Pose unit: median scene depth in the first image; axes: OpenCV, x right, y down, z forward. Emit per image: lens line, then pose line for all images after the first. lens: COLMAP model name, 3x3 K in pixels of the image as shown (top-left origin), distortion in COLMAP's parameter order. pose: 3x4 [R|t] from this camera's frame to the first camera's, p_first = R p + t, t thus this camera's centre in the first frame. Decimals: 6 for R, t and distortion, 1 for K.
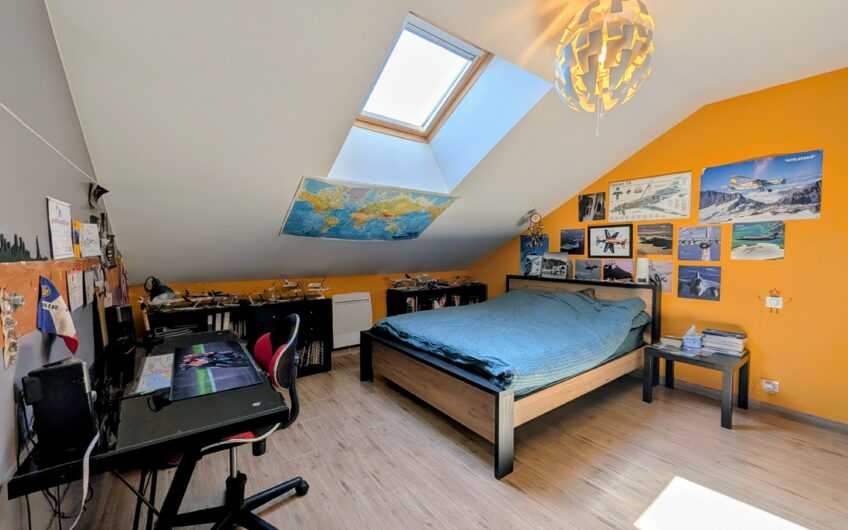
lens RADIAL K [[324.7, 0, 425.6], [0, 324.7, 264.9], [0, 0, 1]] dist [0.000290, -0.000022]
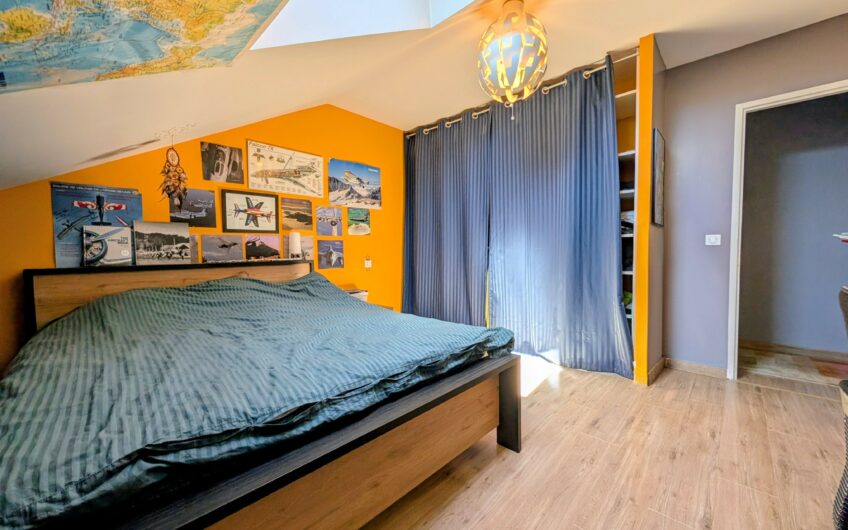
lens RADIAL K [[324.7, 0, 425.6], [0, 324.7, 264.9], [0, 0, 1]] dist [0.000290, -0.000022]
pose [[-0.150721, -0.047473, 0.987436, -0.326940], [0.052500, 0.997052, 0.055949, 0.038465], [-0.987181, 0.060273, -0.147785, 0.725377]]
